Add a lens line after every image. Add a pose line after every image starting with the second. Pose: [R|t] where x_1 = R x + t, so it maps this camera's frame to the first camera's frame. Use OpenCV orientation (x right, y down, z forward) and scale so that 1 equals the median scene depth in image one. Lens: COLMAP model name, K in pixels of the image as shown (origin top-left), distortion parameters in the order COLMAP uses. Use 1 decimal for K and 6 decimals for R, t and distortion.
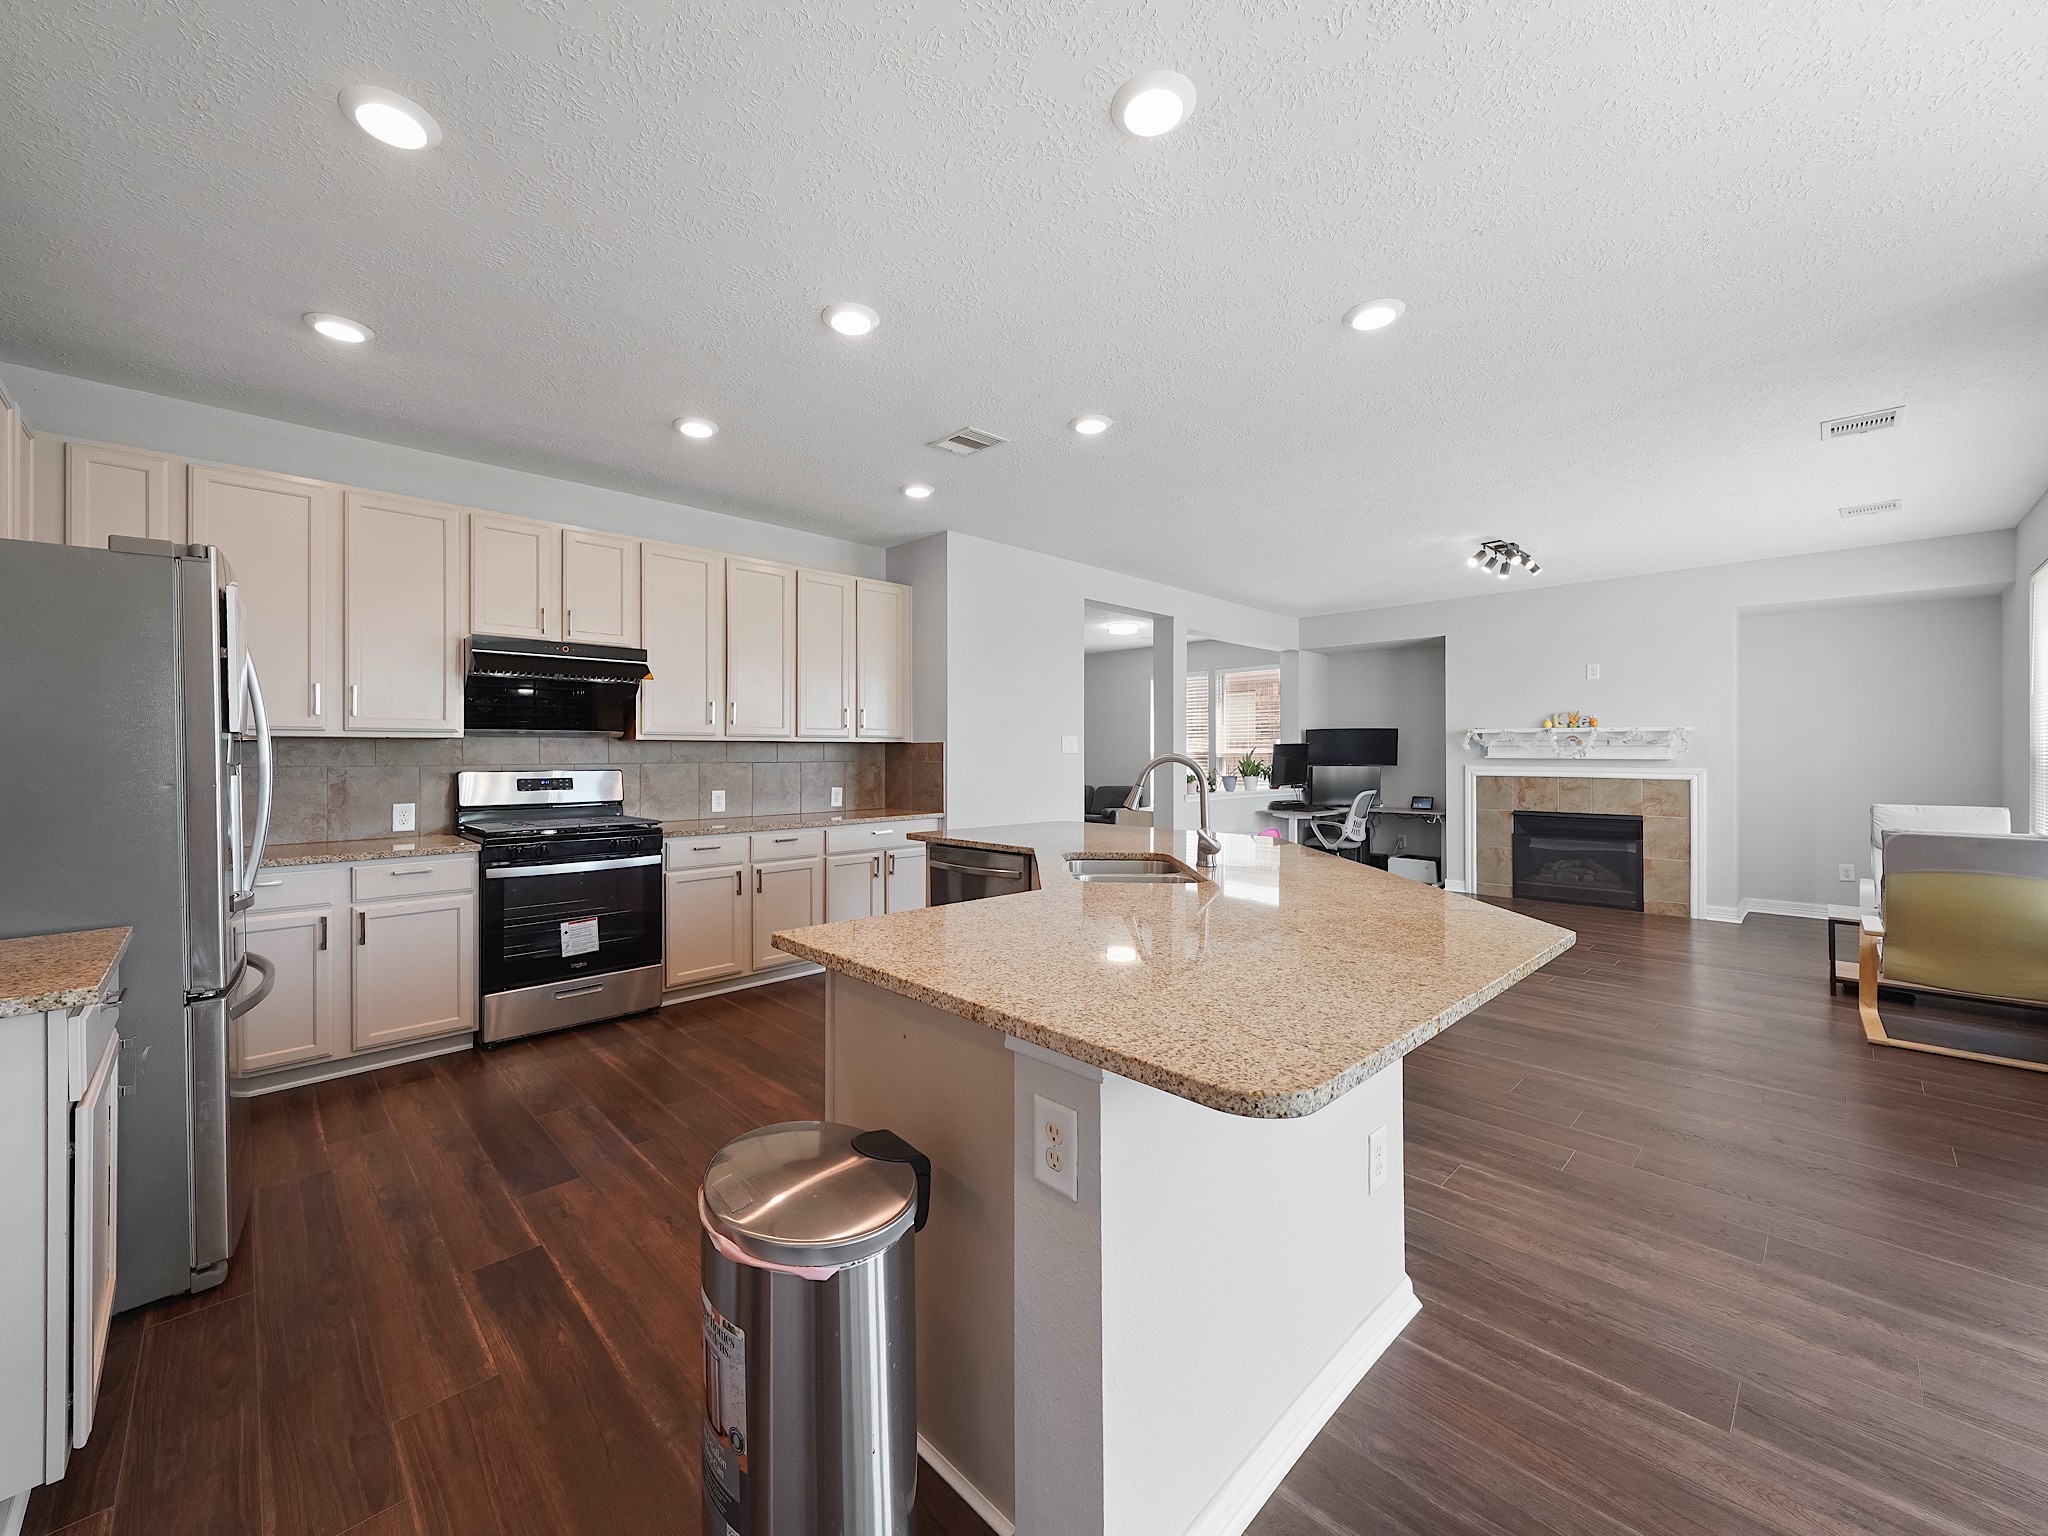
lens RADIAL K [[783.1, 0, 1028.1], [0, 783.1, 756.0], [0, 0, 1]] dist [0.001519, -0.000893]
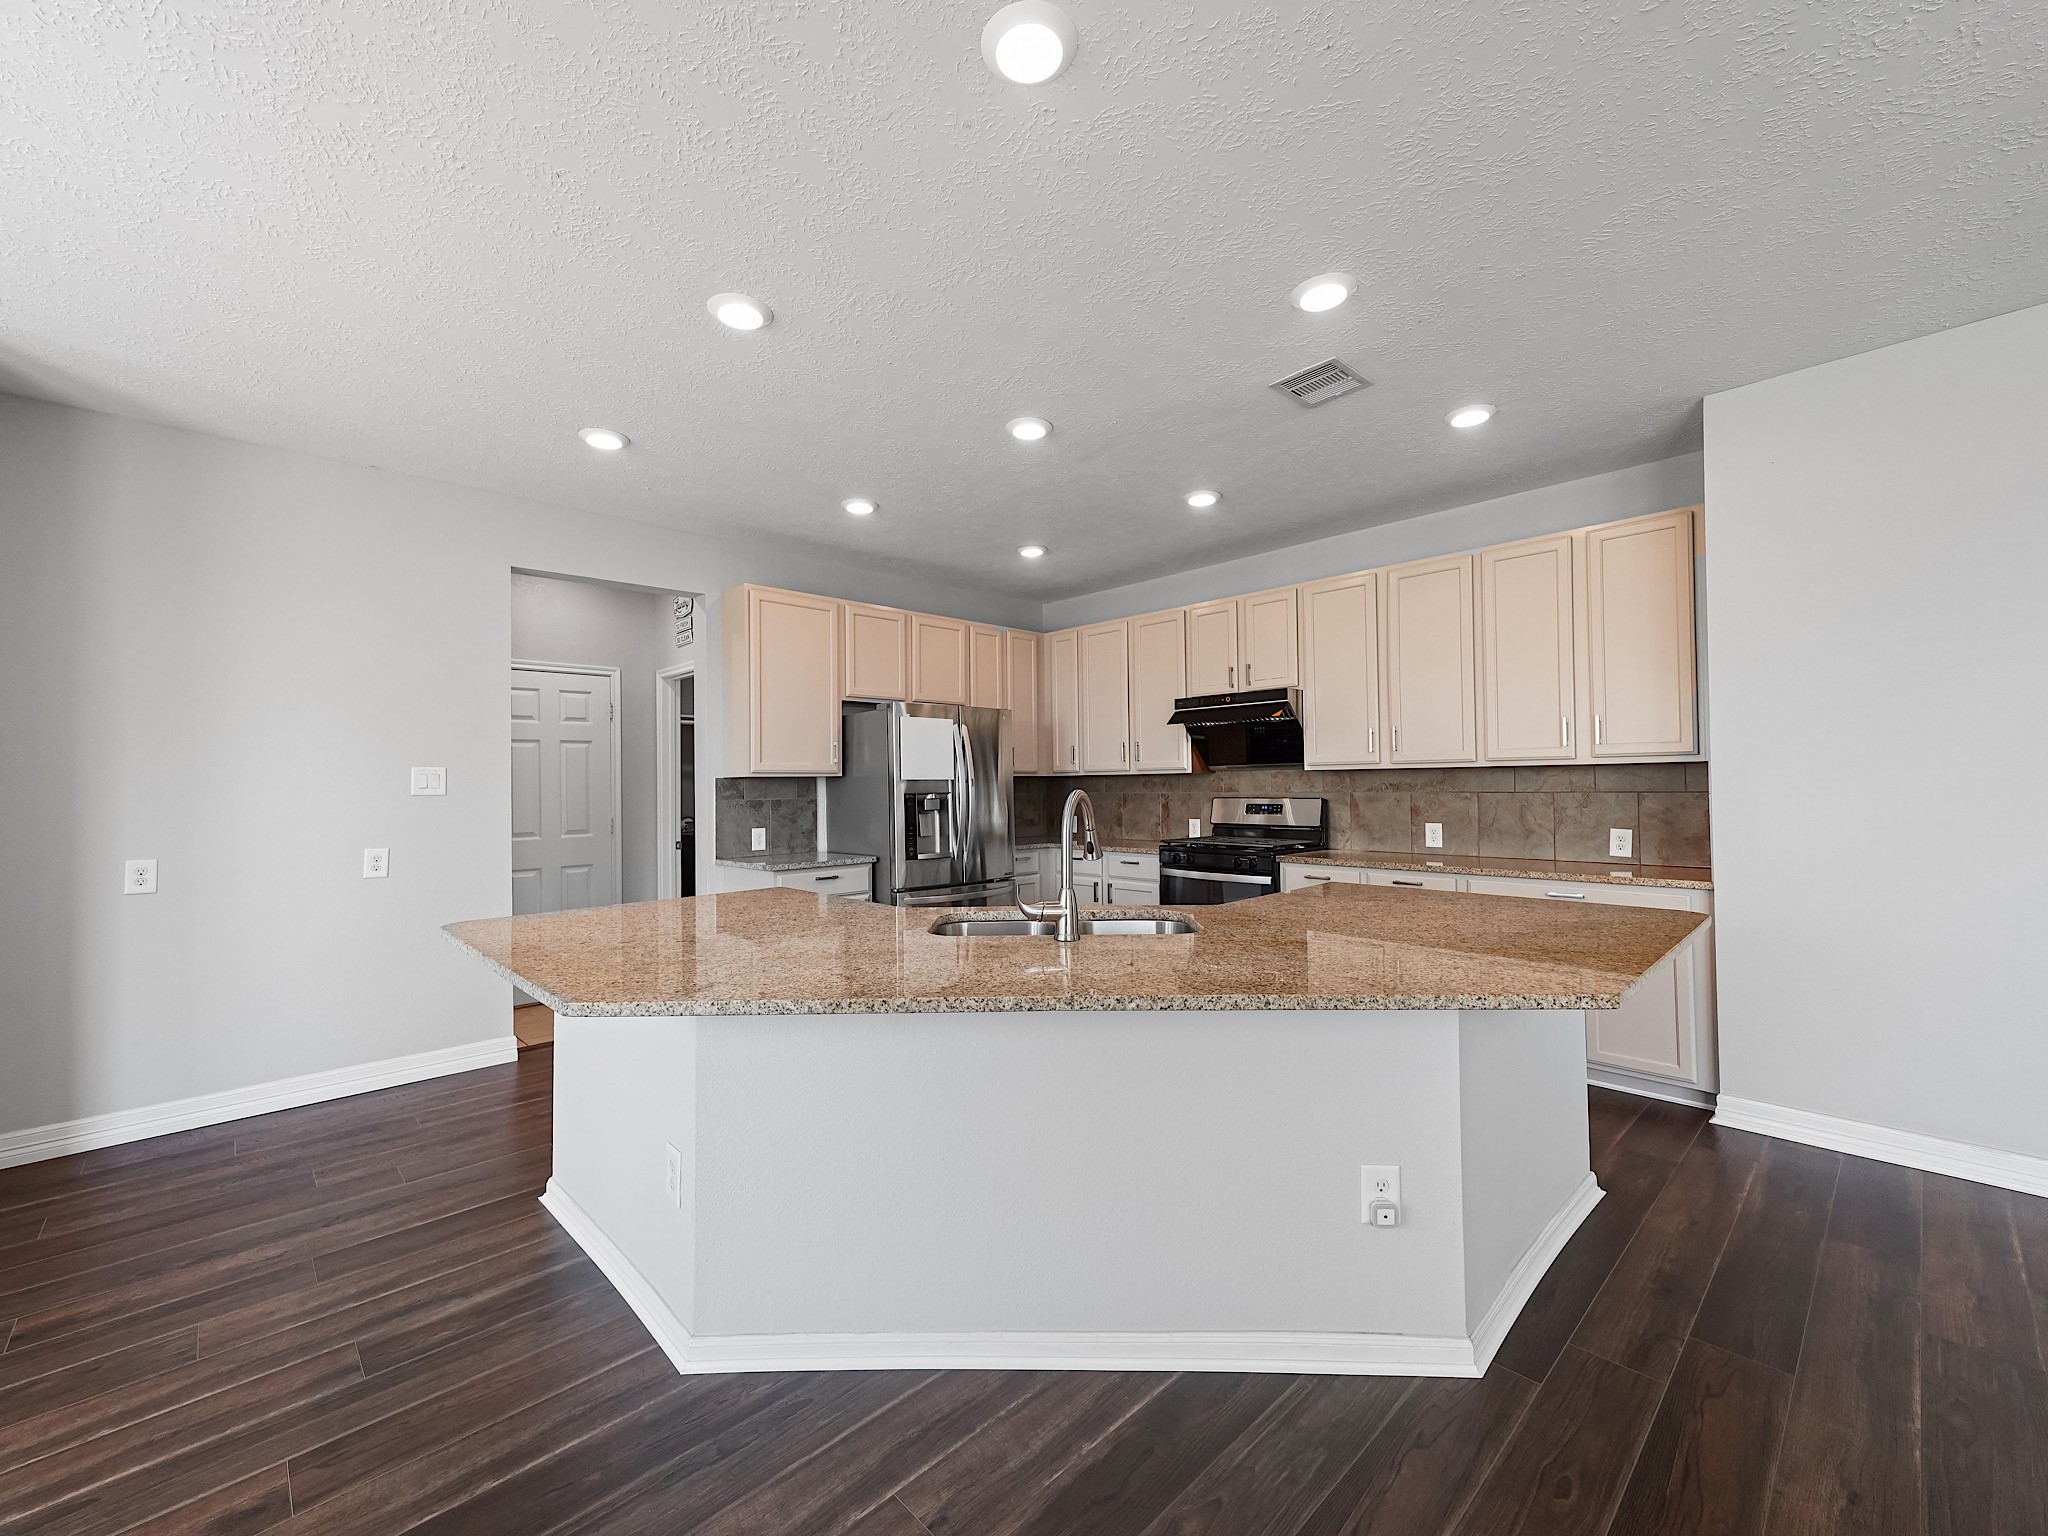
lens RADIAL K [[843.0, 0, 1026.7], [0, 843.0, 773.6], [0, 0, 1]] dist [0.006778, -0.001116]
pose [[0.005359, -0.011919, -0.999915, 0.704355], [0.007565, 0.999901, -0.011878, -0.006390], [0.999957, -0.007501, 0.005449, 0.647414]]
